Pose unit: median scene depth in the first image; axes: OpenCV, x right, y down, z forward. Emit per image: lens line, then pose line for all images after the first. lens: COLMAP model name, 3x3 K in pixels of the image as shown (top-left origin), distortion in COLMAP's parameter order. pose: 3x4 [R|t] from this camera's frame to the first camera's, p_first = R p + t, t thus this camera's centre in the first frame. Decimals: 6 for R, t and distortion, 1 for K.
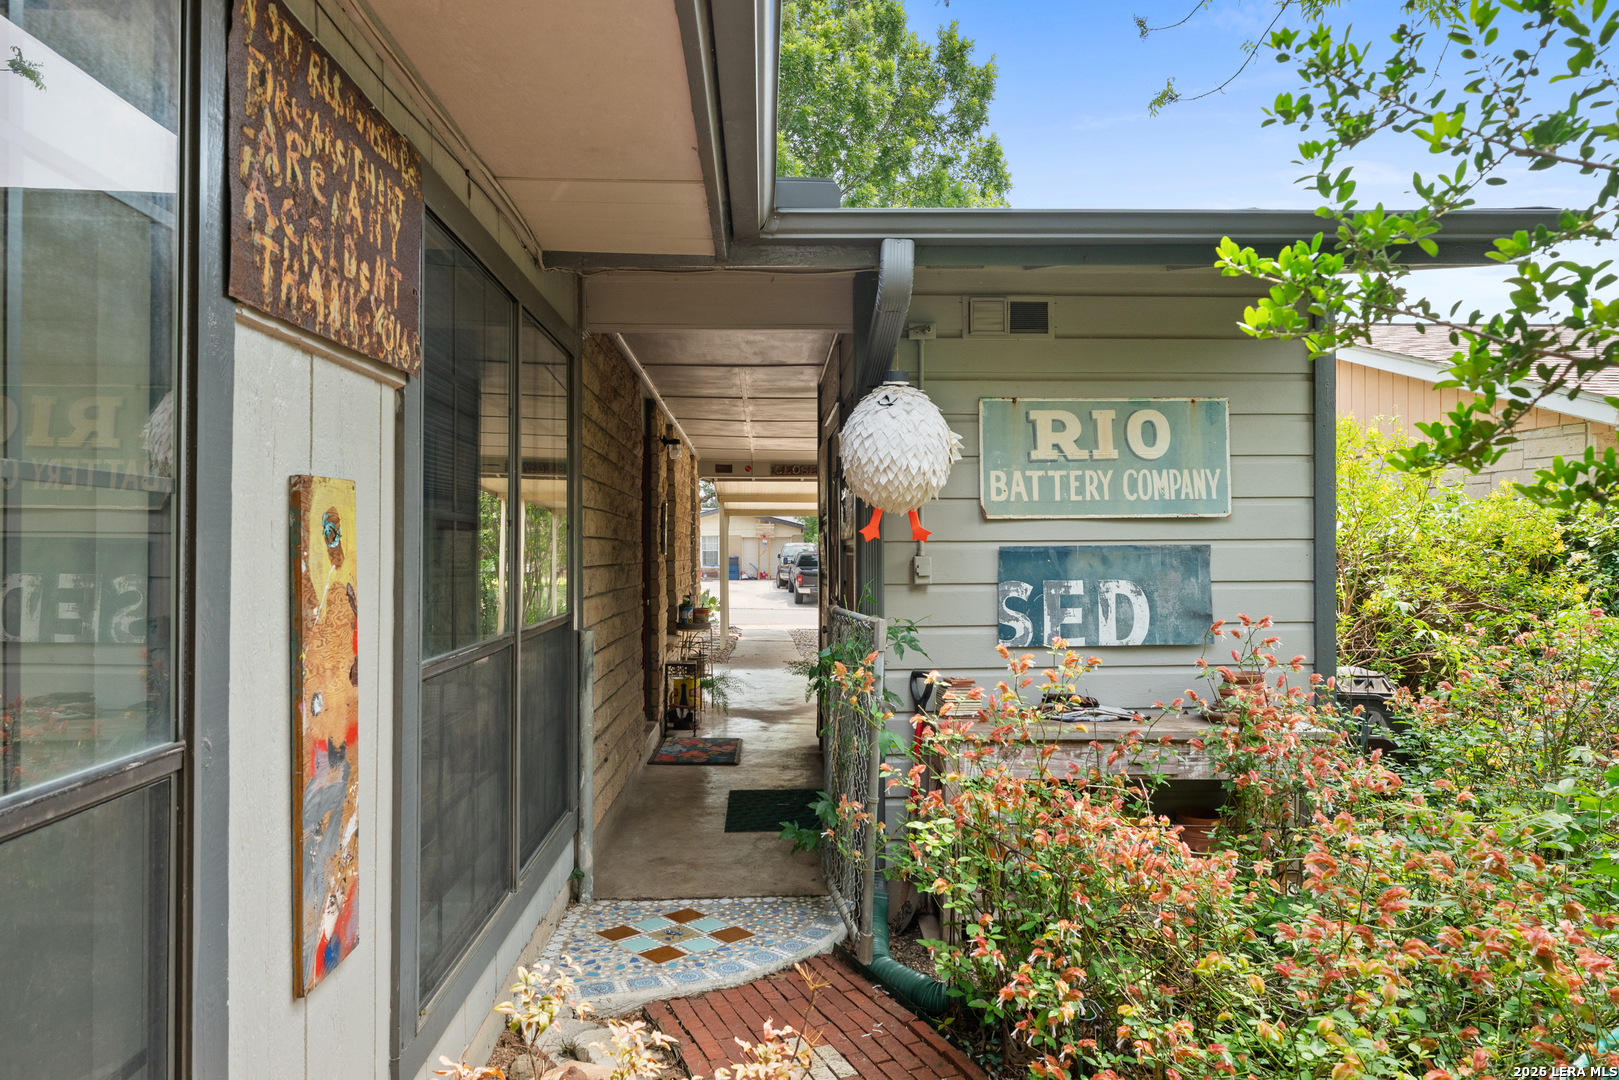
lens RADIAL K [[1005.0, 0, 809.3], [0, 1005.0, 540.9], [0, 0, 1]] dist [-0.006726, 0.005416]
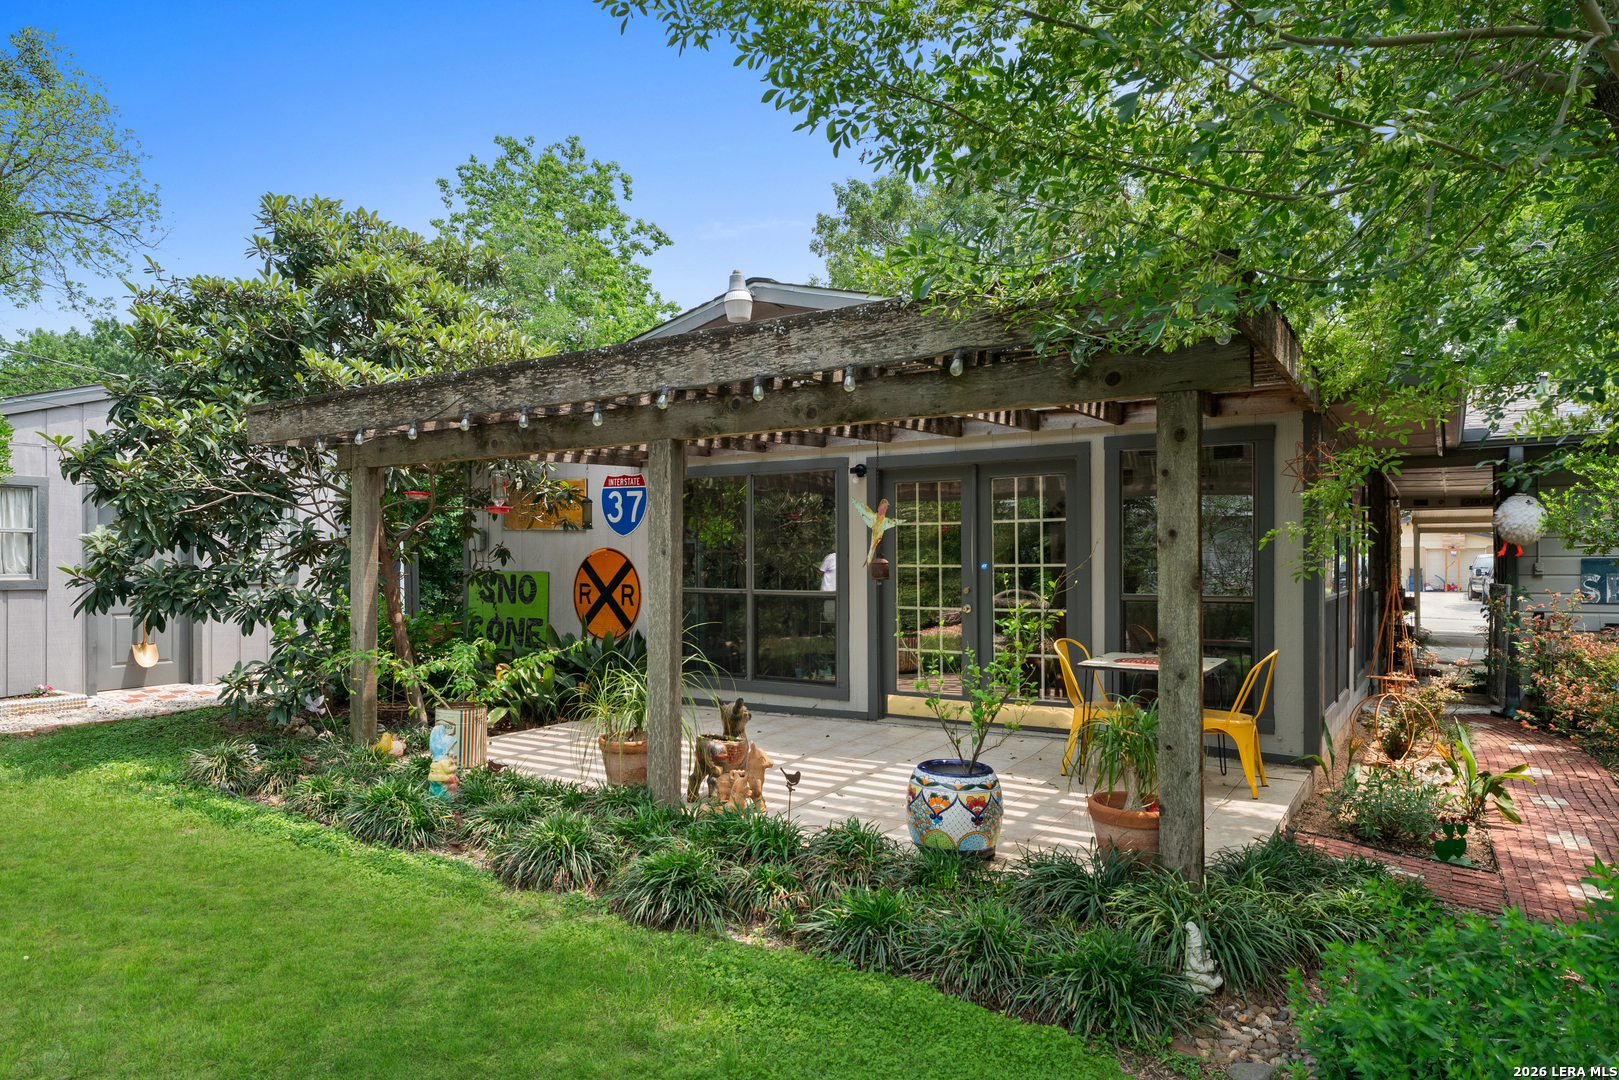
lens RADIAL K [[1005.0, 0, 816.9], [0, 1005.0, 549.4], [0, 0, 1]] dist [-0.006726, 0.005416]
pose [[0.820418, -0.005380, -0.571739, 0.039261], [0.004097, 0.999985, -0.003530, -0.007803], [0.571749, 0.000554, 0.820428, -1.044137]]
